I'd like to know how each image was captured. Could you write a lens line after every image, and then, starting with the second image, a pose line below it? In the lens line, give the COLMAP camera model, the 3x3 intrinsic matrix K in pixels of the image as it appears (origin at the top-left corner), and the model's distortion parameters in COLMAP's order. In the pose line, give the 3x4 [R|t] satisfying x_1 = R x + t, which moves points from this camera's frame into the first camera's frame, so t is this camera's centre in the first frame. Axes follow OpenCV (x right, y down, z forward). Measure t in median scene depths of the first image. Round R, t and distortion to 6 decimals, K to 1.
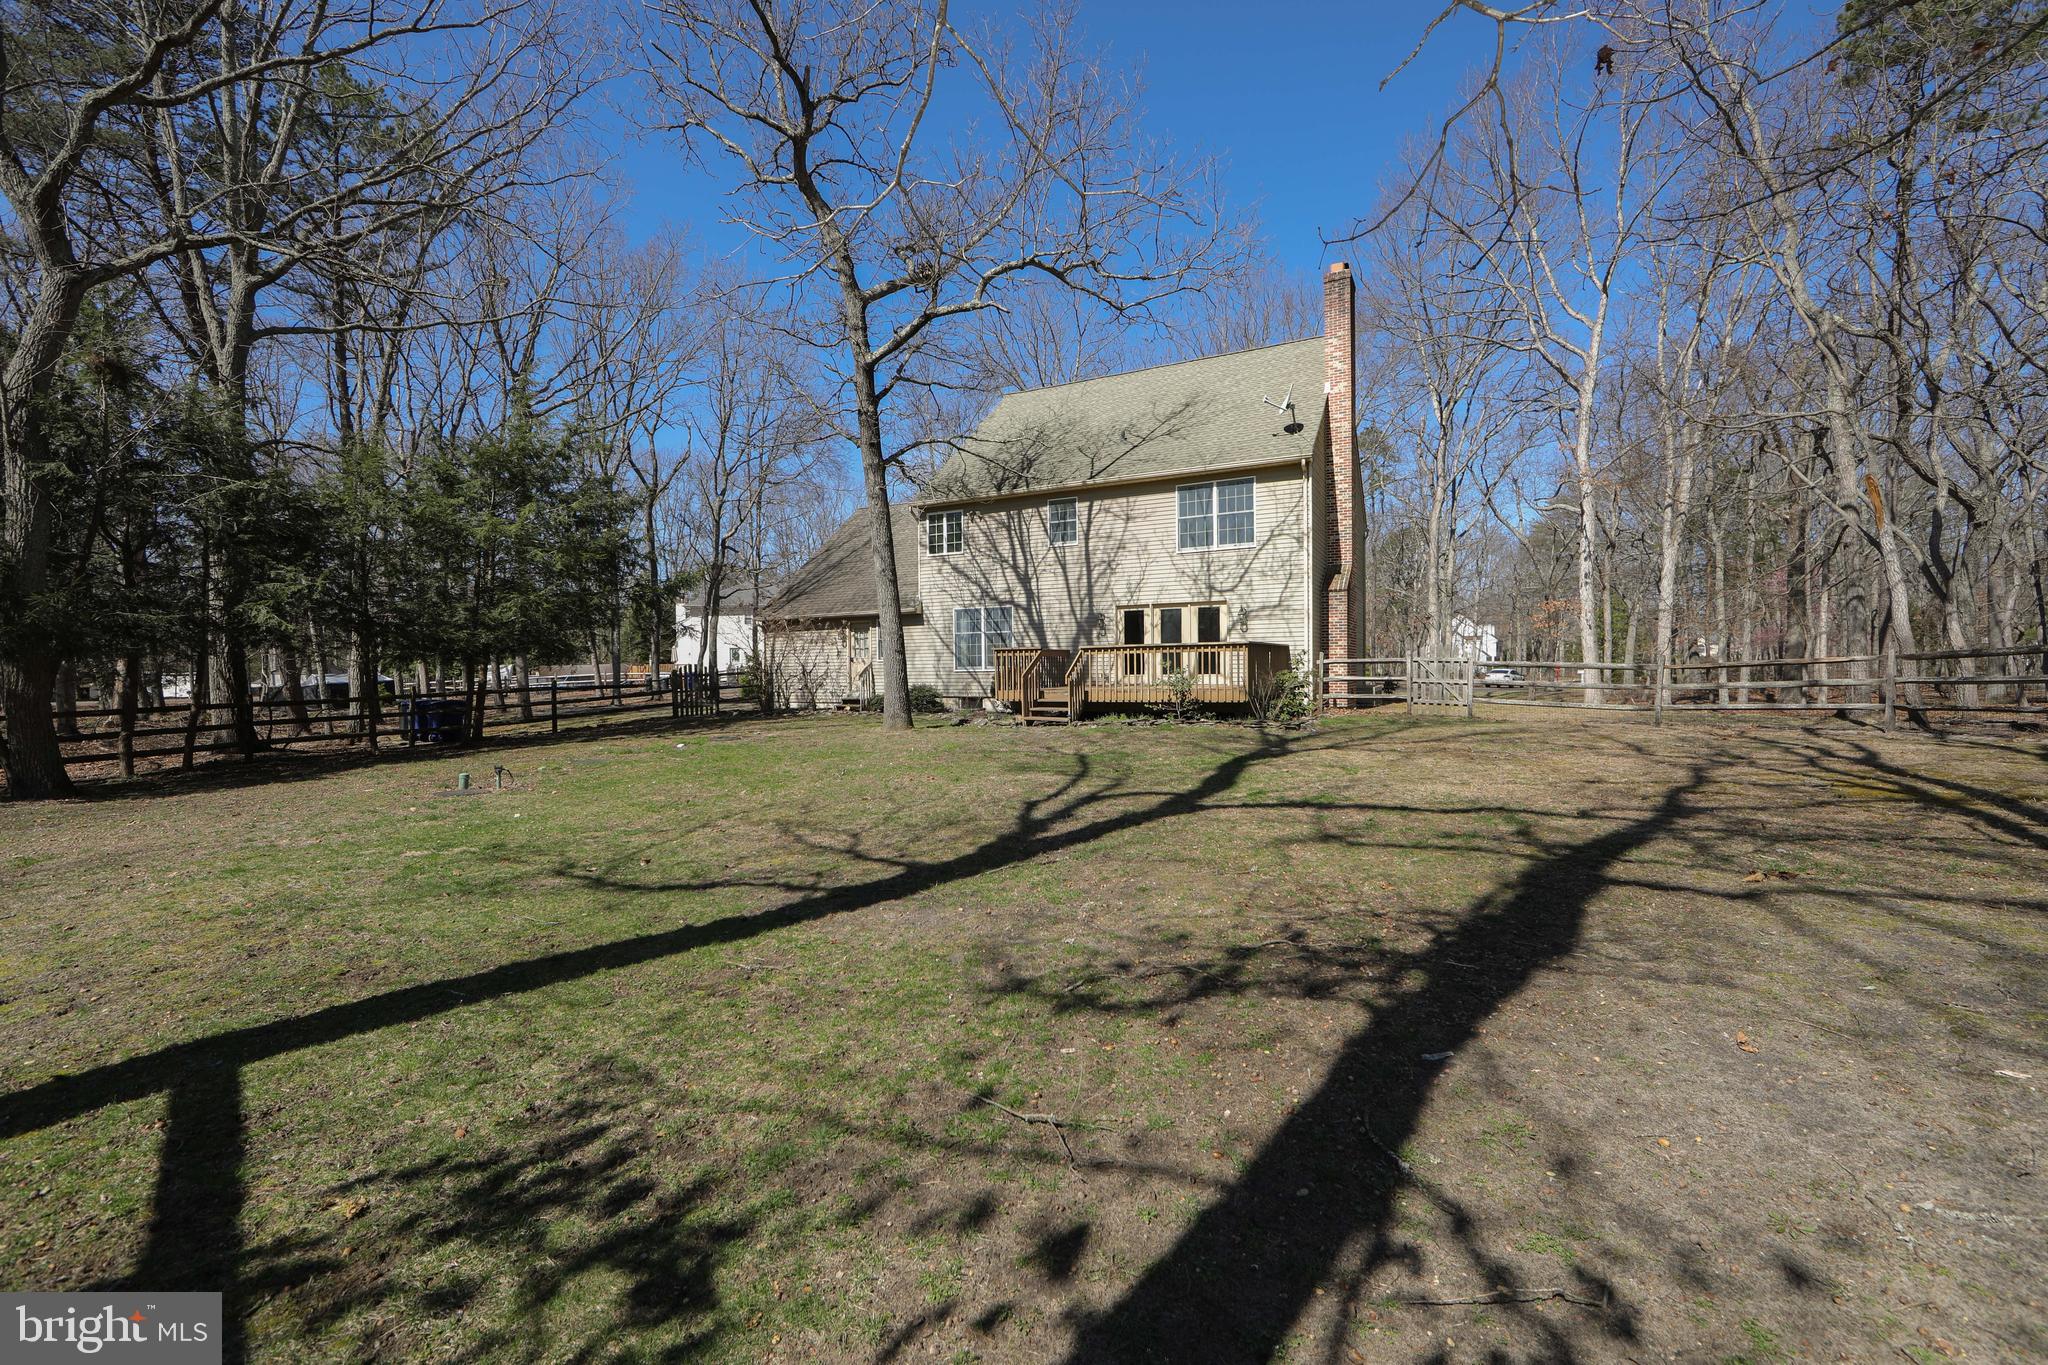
lens RADIAL K [[813.9, 0, 1031.8], [0, 813.9, 684.8], [0, 0, 1]] dist [-0.019336, -0.000072]
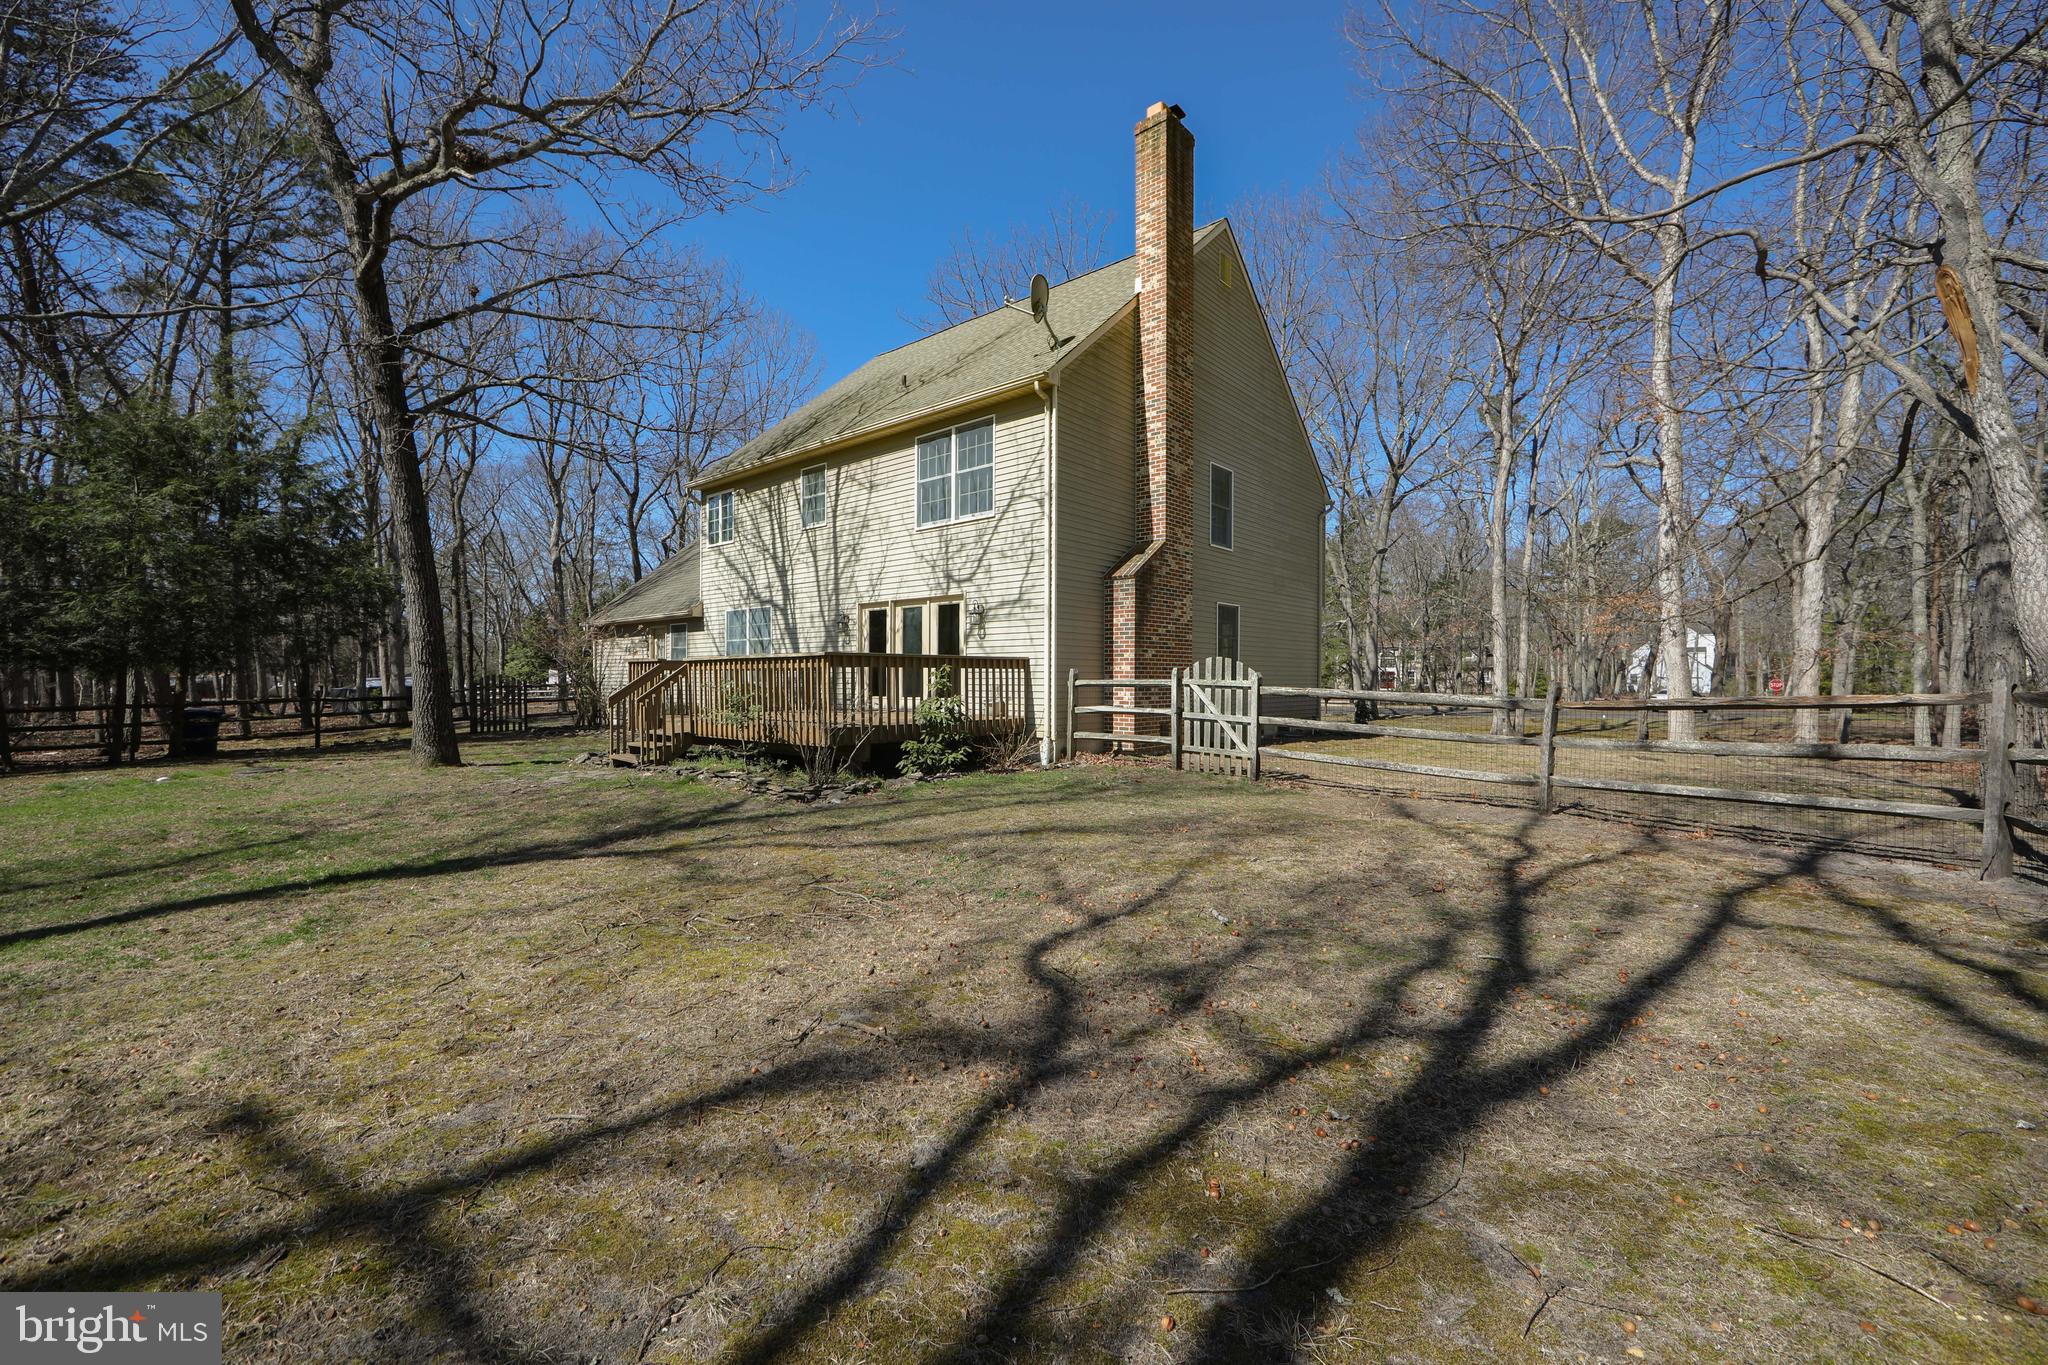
lens RADIAL K [[813.9, 0, 1026.6], [0, 813.9, 684.0], [0, 0, 1]] dist [-0.019336, -0.000072]
pose [[0.975499, 0.014146, -0.219547, 0.415833], [-0.016952, 0.999797, -0.010901, -0.017795], [0.219348, 0.014356, 0.975541, 0.301486]]
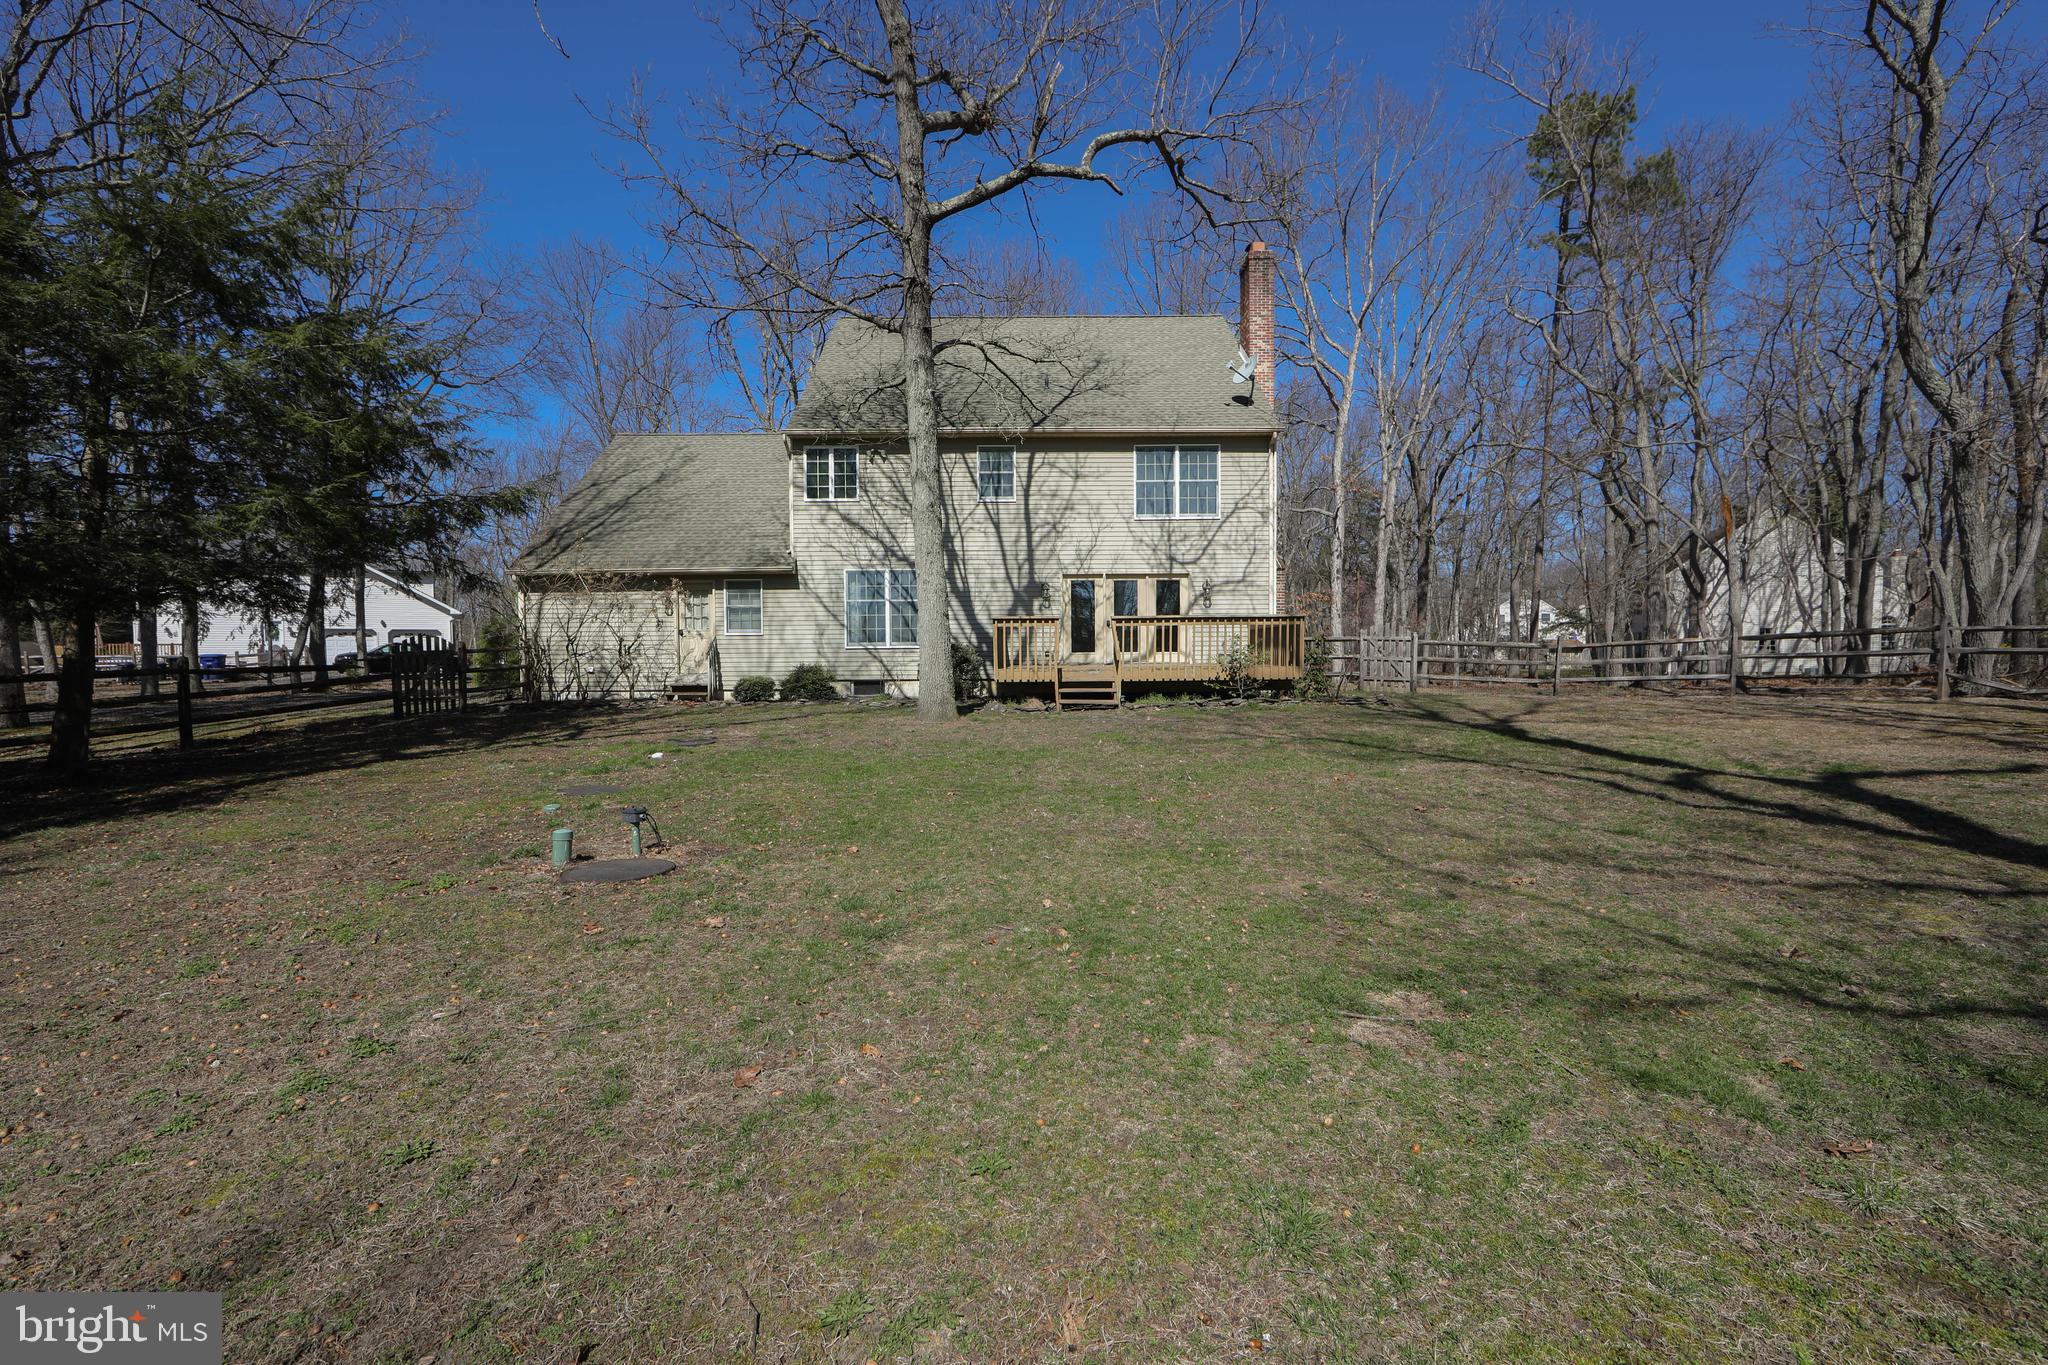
lens RADIAL K [[813.9, 0, 1022.9], [0, 813.9, 683.1], [0, 0, 1]] dist [-0.019336, -0.000072]
pose [[0.886081, -0.012307, 0.463367, -0.343223], [0.006318, 0.999875, 0.014475, 0.008405], [-0.463487, -0.009898, 0.886048, 0.232874]]
